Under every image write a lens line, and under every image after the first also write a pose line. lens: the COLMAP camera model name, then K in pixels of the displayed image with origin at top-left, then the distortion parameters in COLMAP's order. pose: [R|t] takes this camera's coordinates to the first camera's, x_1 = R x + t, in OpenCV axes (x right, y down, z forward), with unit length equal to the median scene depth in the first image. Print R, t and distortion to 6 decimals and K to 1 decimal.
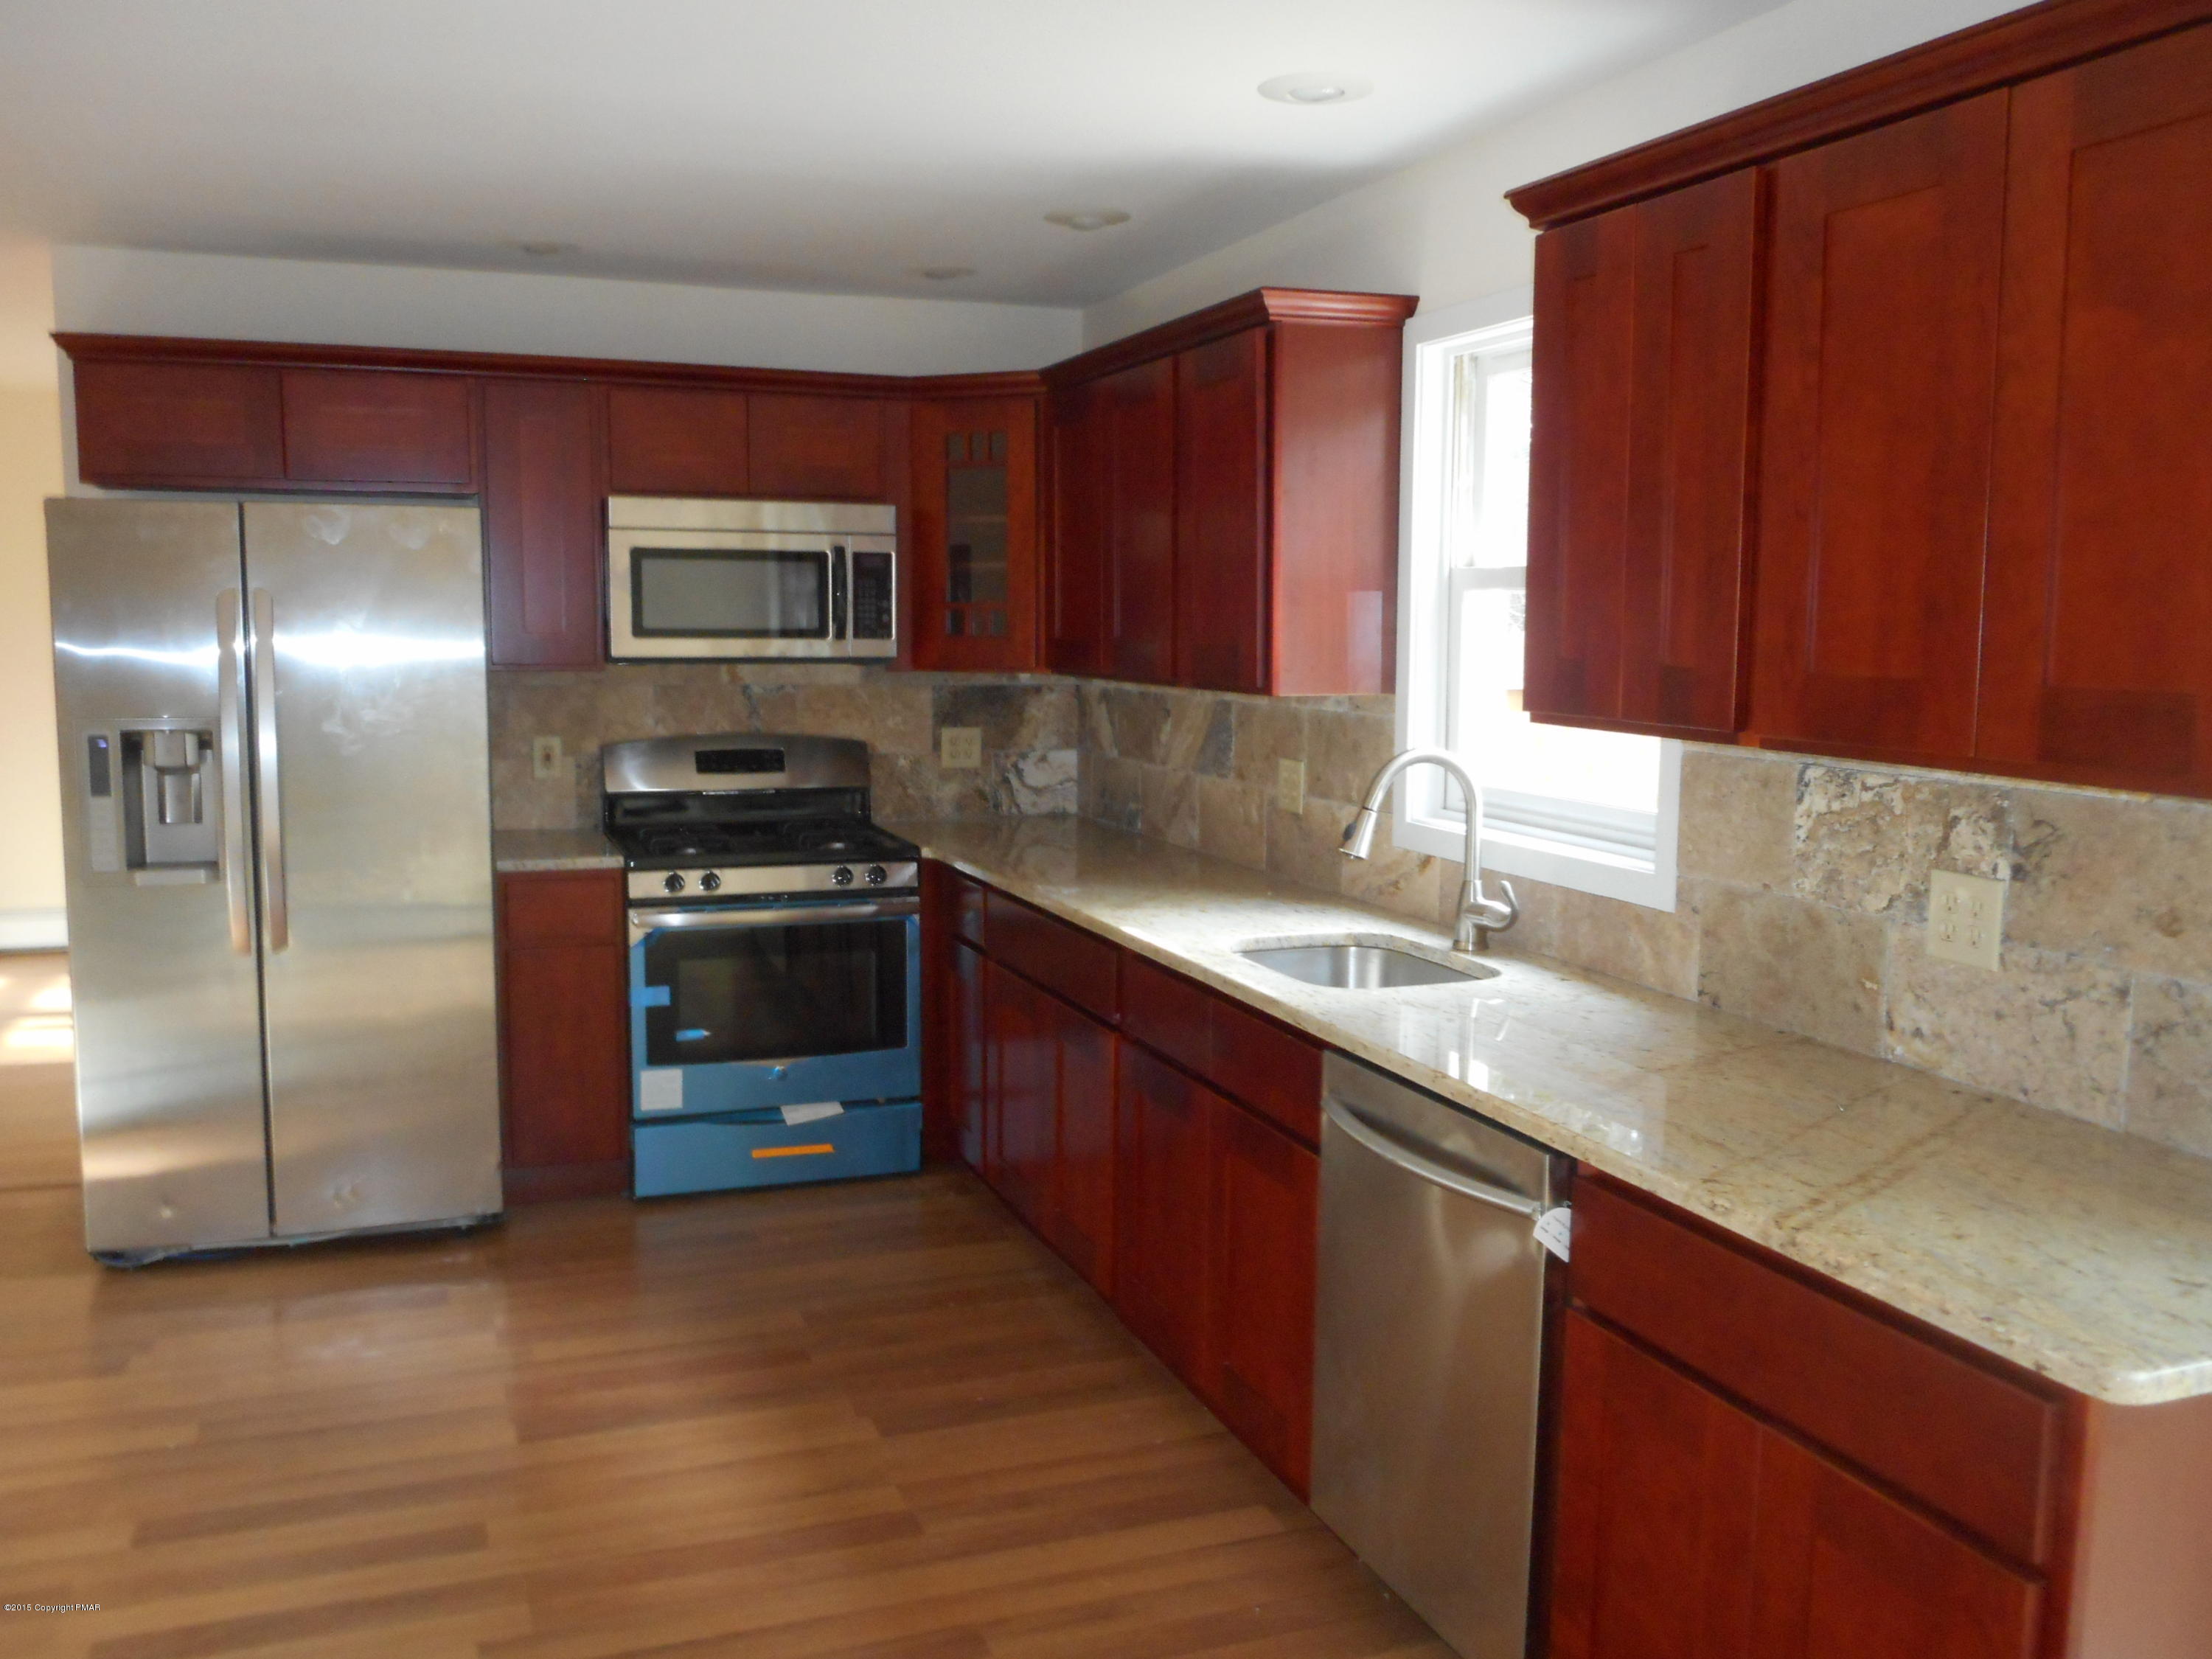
lens RADIAL K [[1813.2, 0, 1116.2], [0, 1813.2, 828.4], [0, 0, 1]] dist [-0.006632, -0.018404]
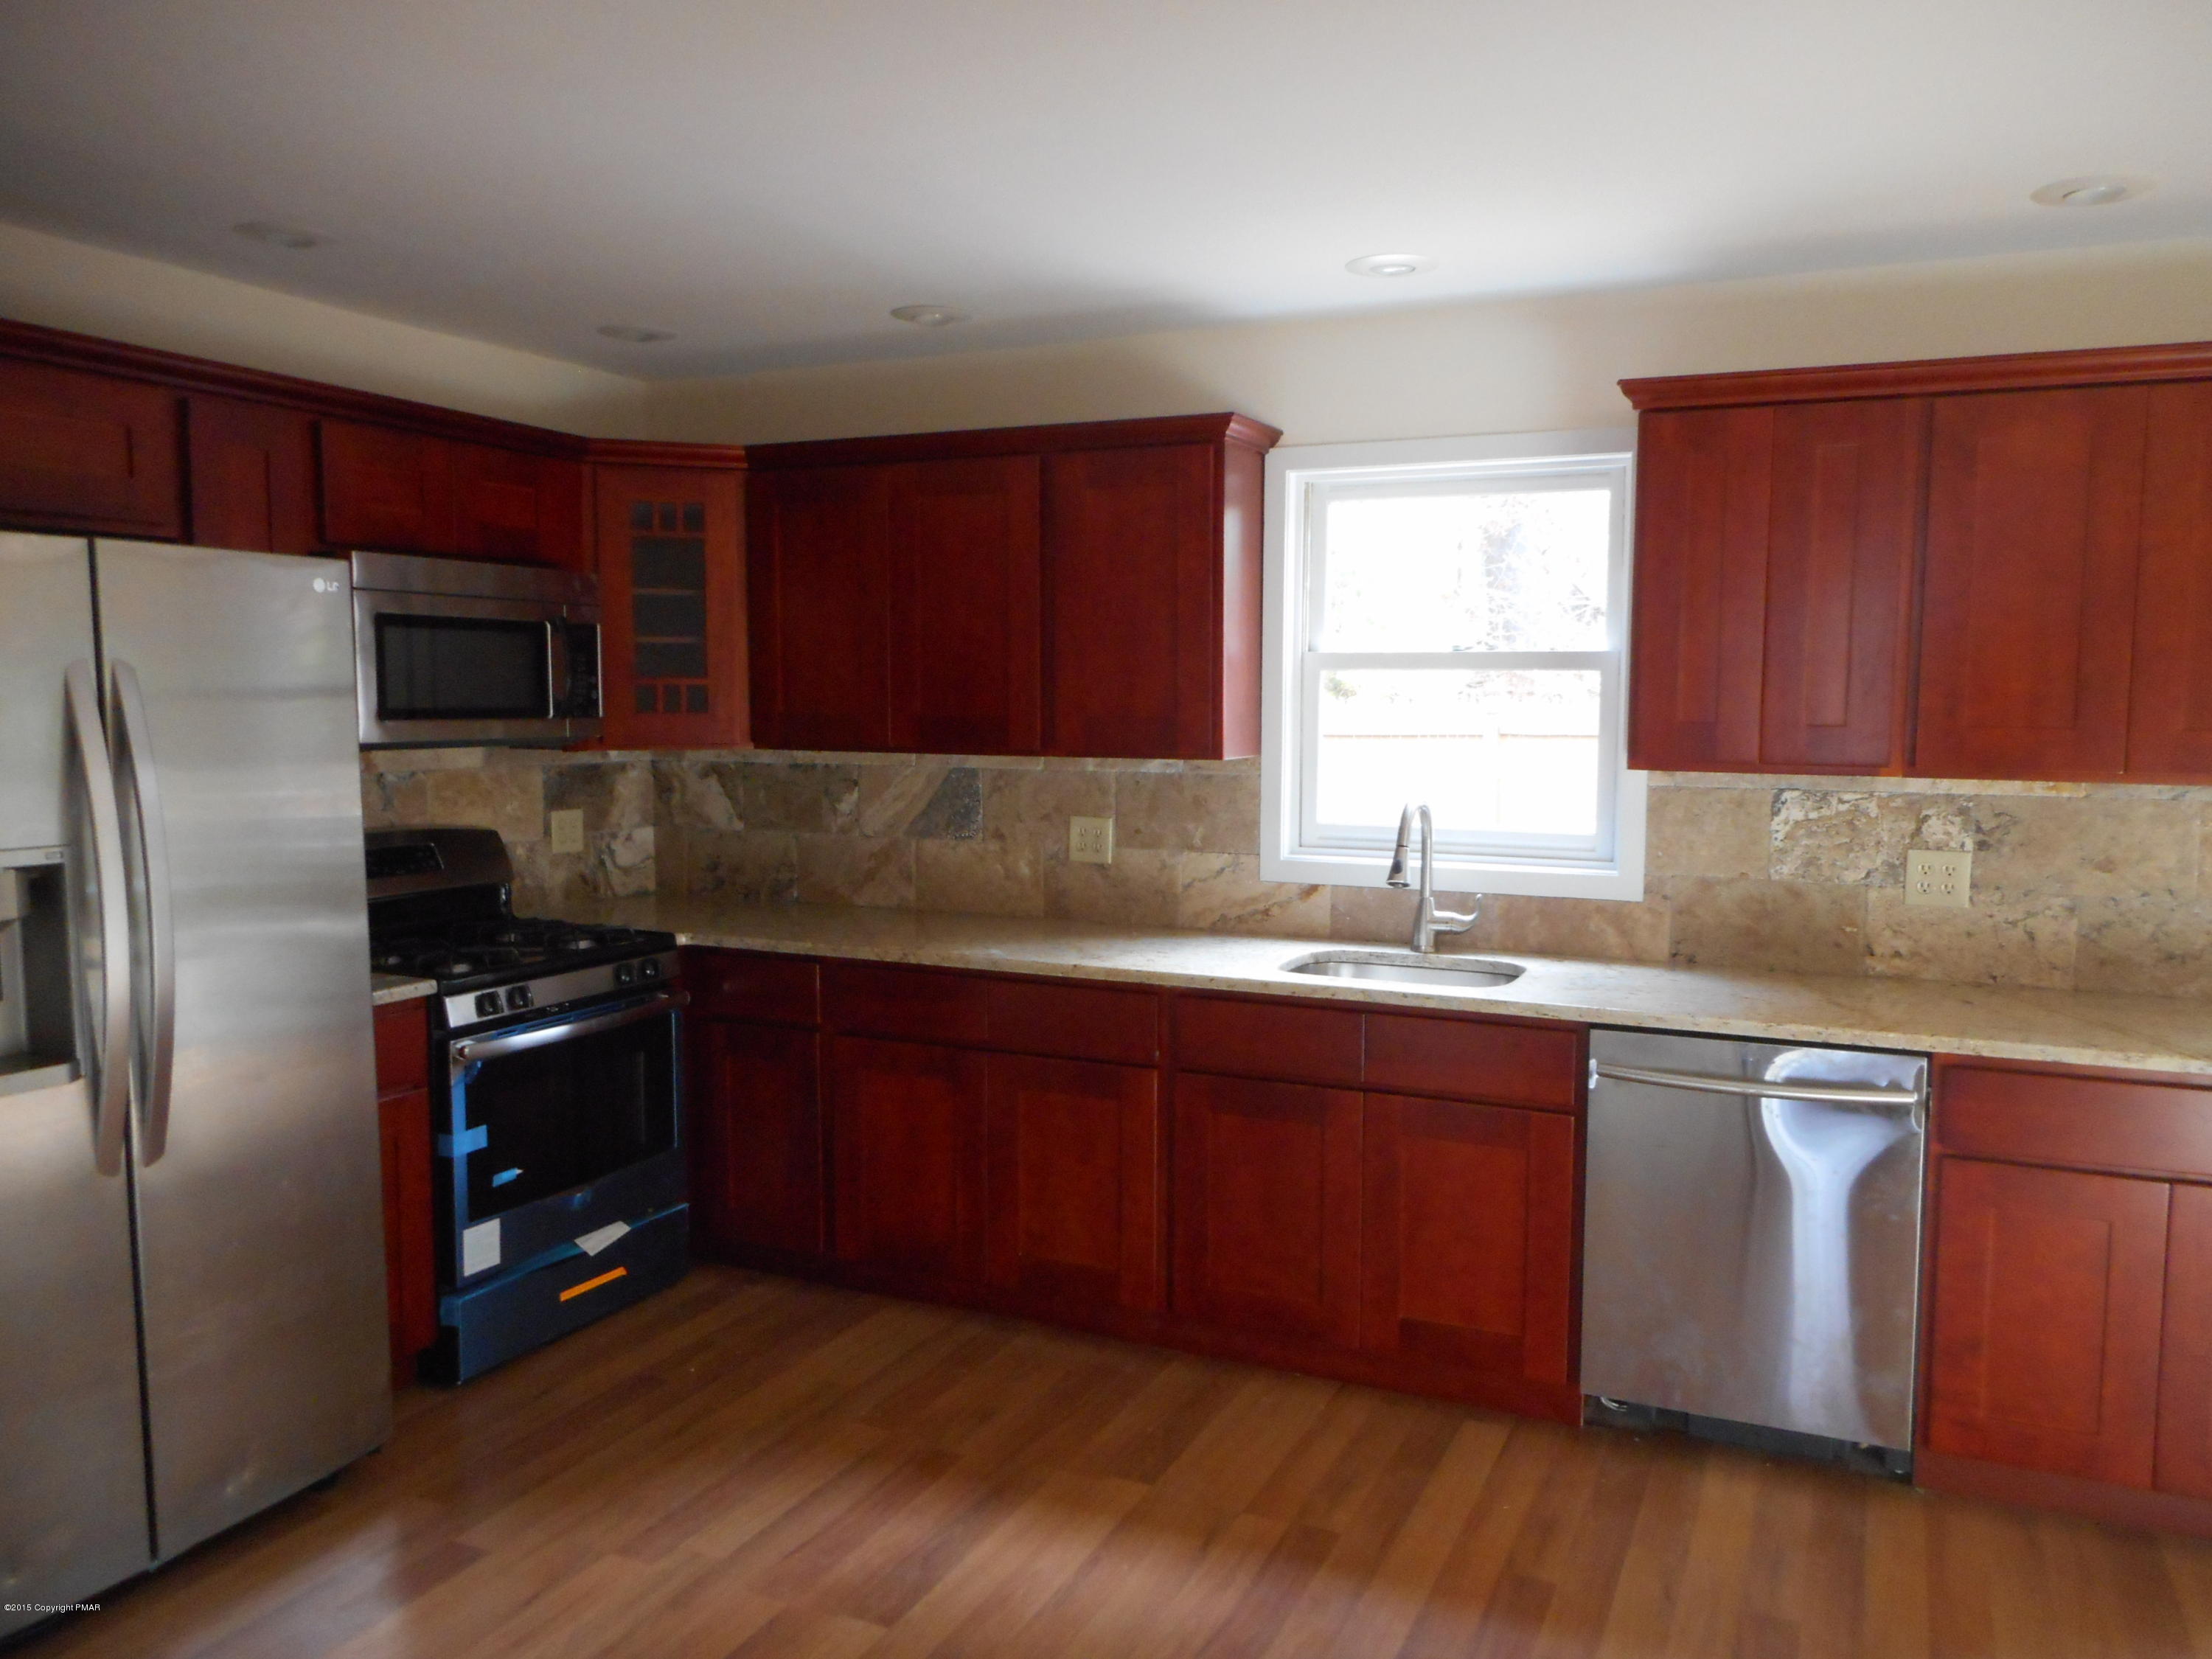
lens RADIAL K [[1631.3, 0, 1094.7], [0, 1631.3, 826.8], [0, 0, 1]] dist [-0.014335, 0.012545]
pose [[0.731808, -0.063408, 0.678555, -0.691700], [0.082723, 0.996565, 0.003909, -0.041298], [-0.676472, 0.053272, 0.734539, 0.289980]]
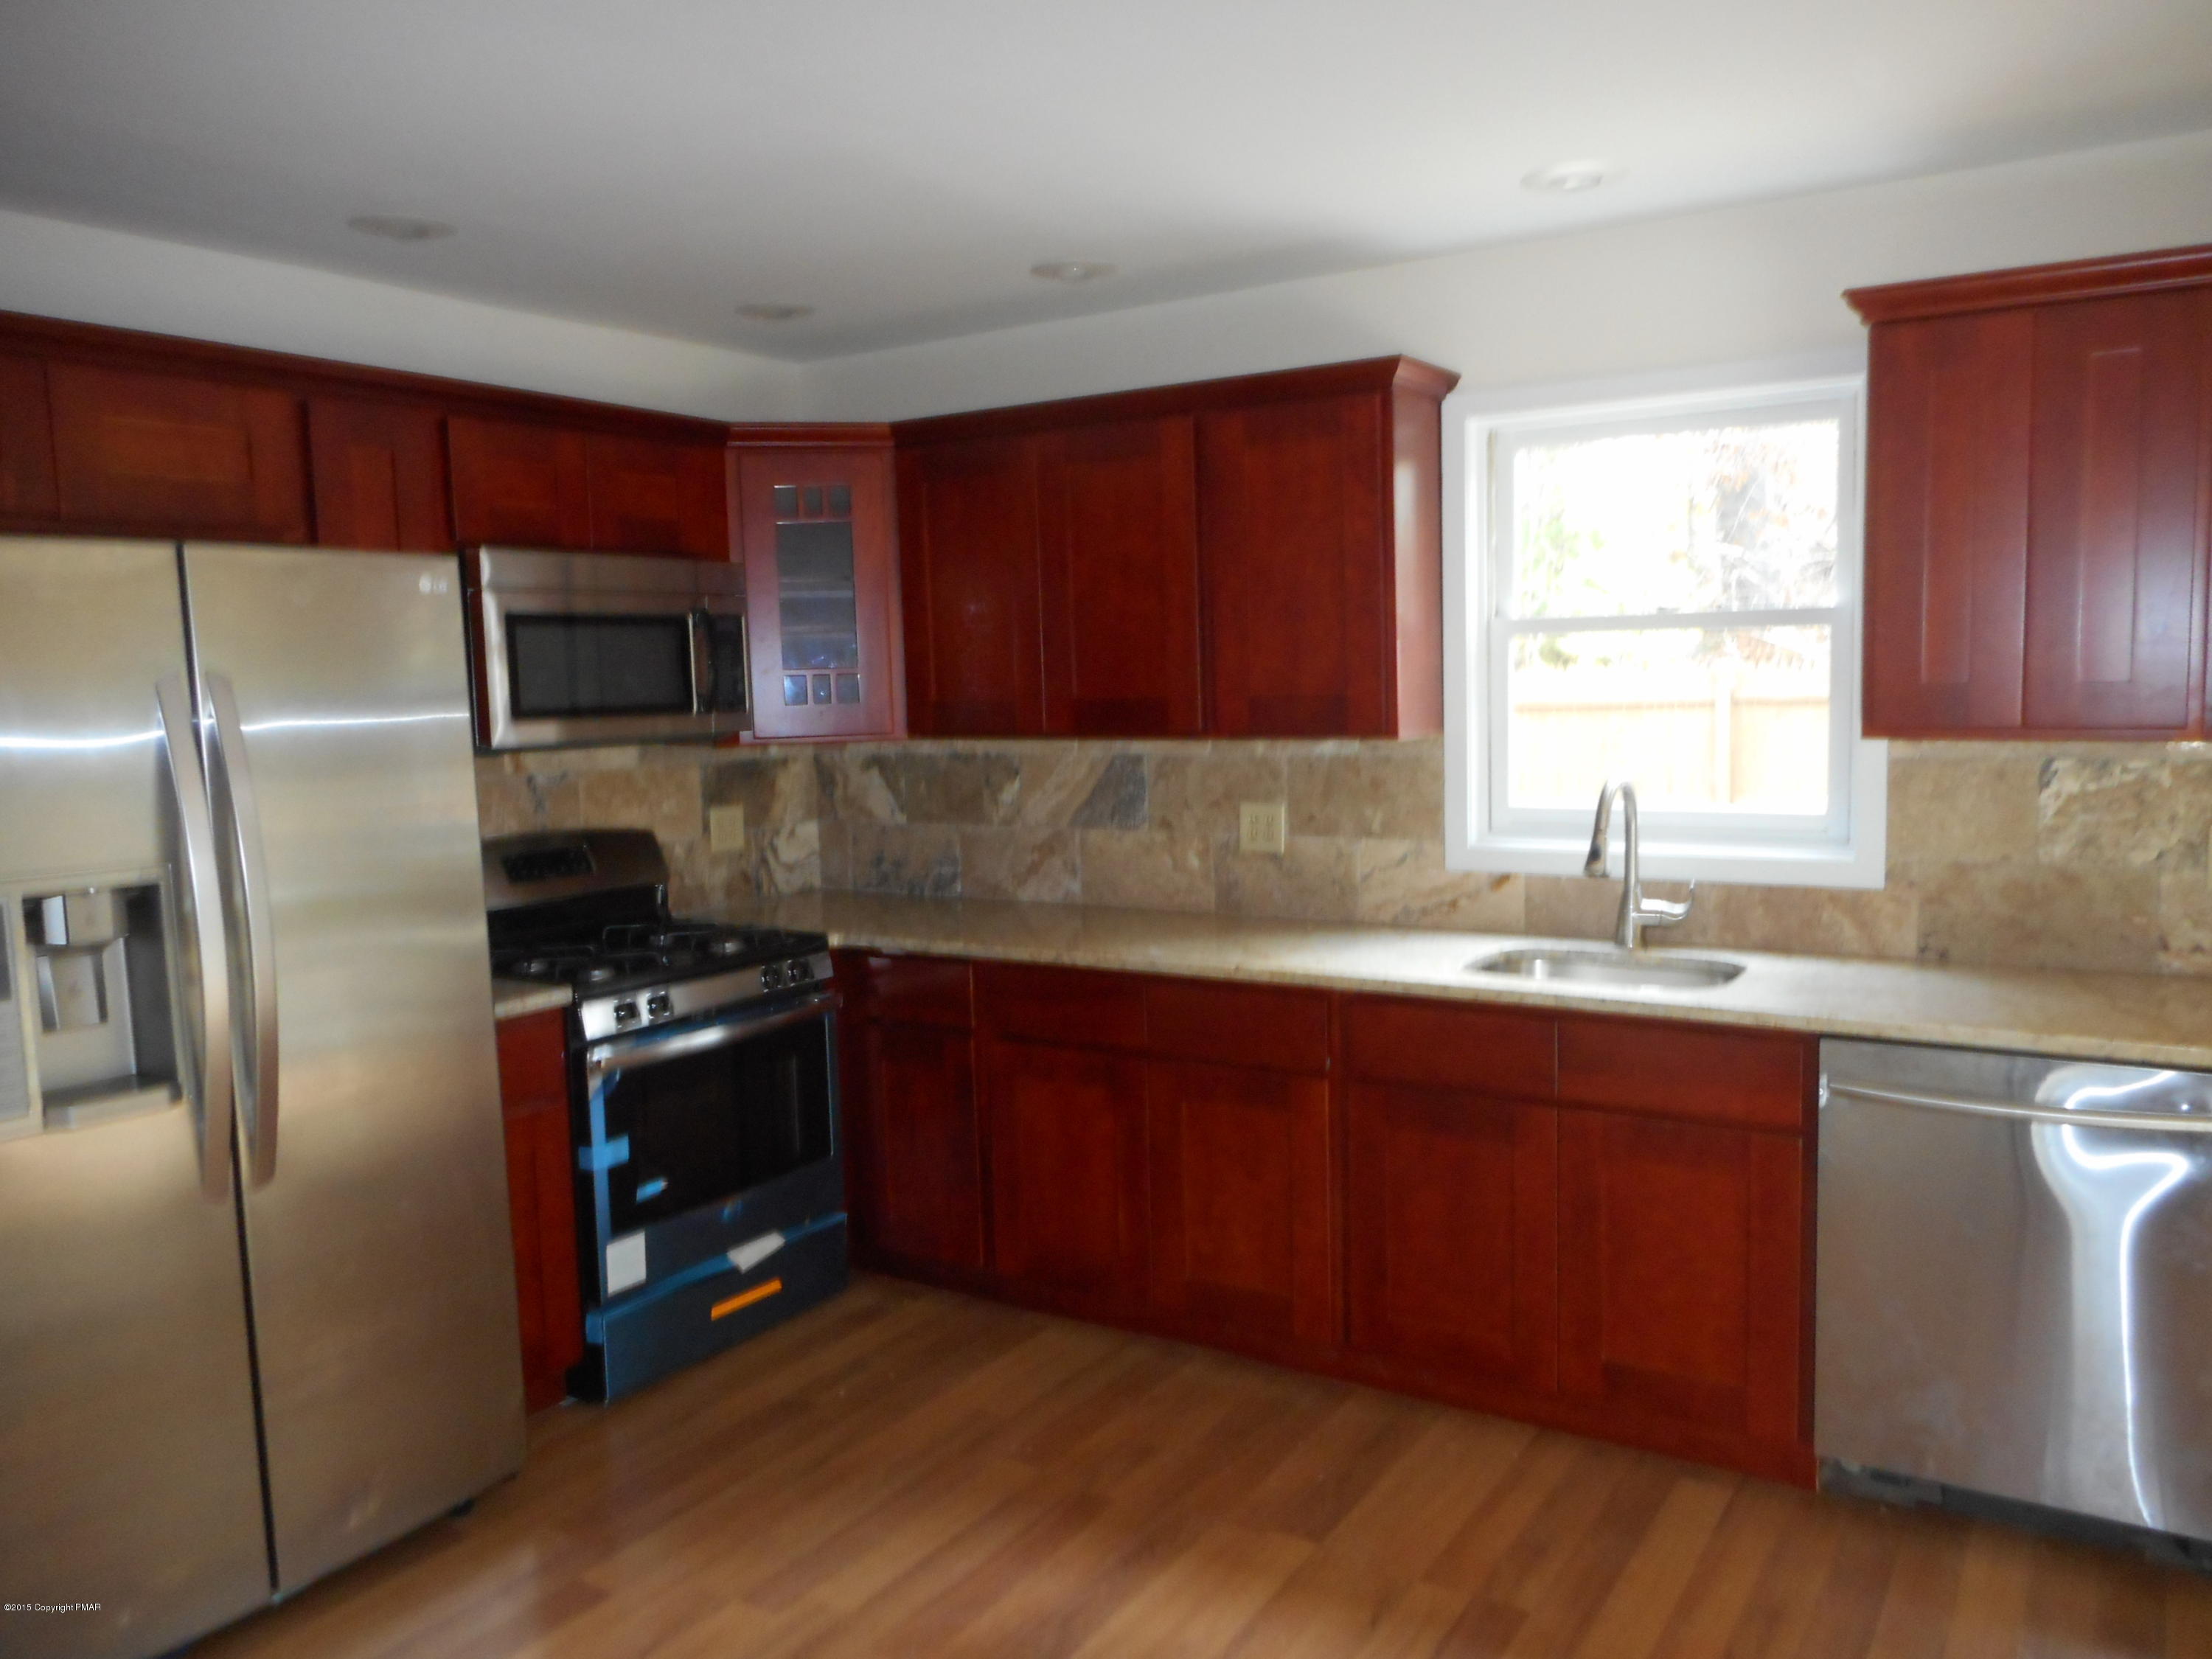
lens RADIAL K [[1631.3, 0, 1101.3], [0, 1631.3, 825.5], [0, 0, 1]] dist [-0.014335, 0.012545]
pose [[0.813652, -0.085913, 0.574970, -0.612550], [0.102487, 0.994728, 0.003602, -0.044316], [-0.572248, 0.055996, 0.818167, 0.322444]]
